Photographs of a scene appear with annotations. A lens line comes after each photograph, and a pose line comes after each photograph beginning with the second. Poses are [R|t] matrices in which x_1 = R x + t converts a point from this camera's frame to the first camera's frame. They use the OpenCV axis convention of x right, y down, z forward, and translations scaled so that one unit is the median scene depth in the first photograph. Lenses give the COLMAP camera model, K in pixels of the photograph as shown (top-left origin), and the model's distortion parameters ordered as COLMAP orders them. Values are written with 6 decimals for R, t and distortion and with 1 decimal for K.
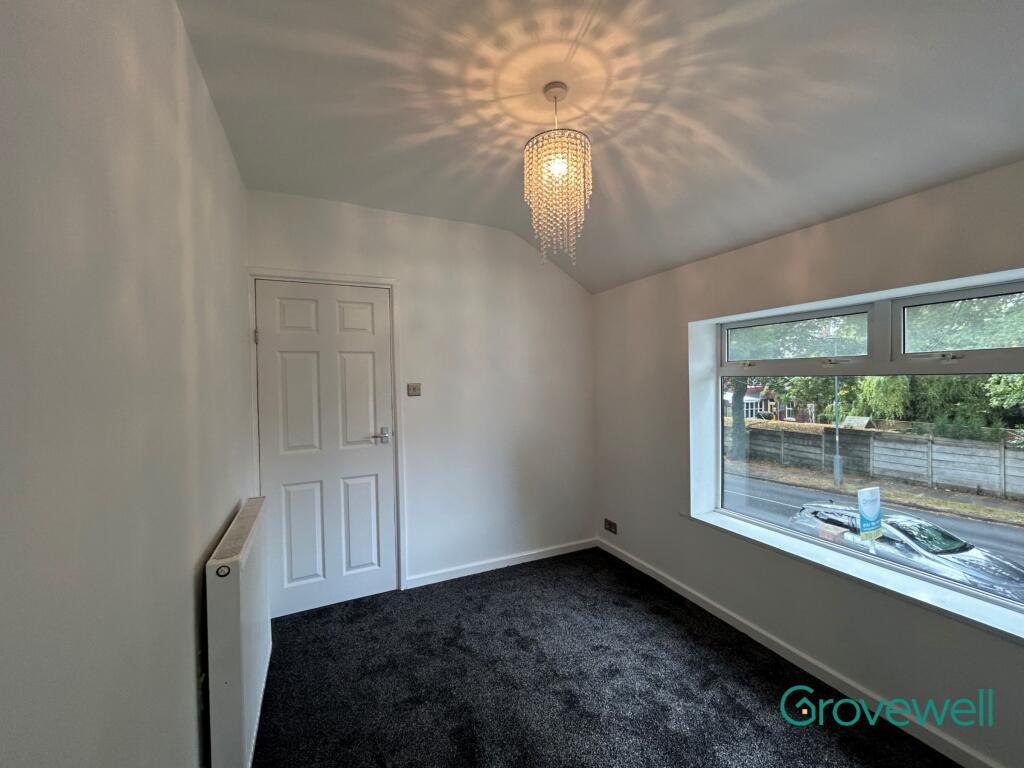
lens RADIAL K [[409.4, 0, 512.0], [0, 409.4, 384.0], [0, 0, 1]] dist [-0.000566, 0.000042]
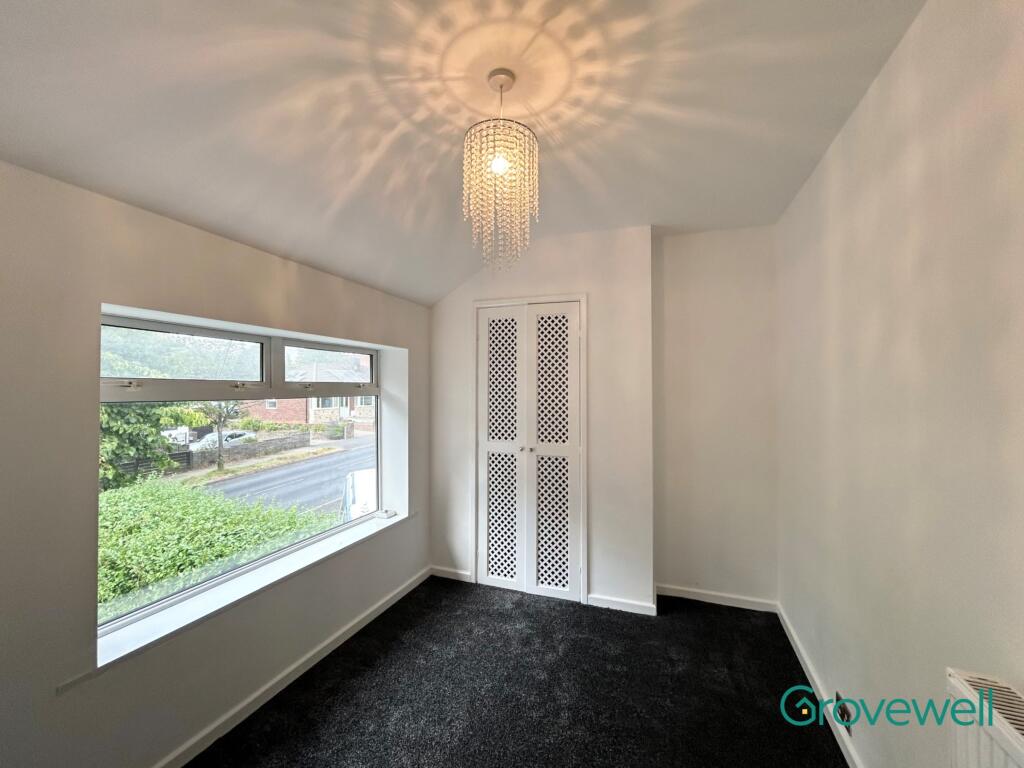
lens RADIAL K [[409.4, 0, 512.0], [0, 409.4, 384.0], [0, 0, 1]] dist [-0.000566, 0.000042]
pose [[-0.698309, 0.023240, 0.715419, -0.519007], [0.022710, 0.999689, -0.010307, -0.041324], [-0.715436, 0.009050, -0.698620, 1.572079]]
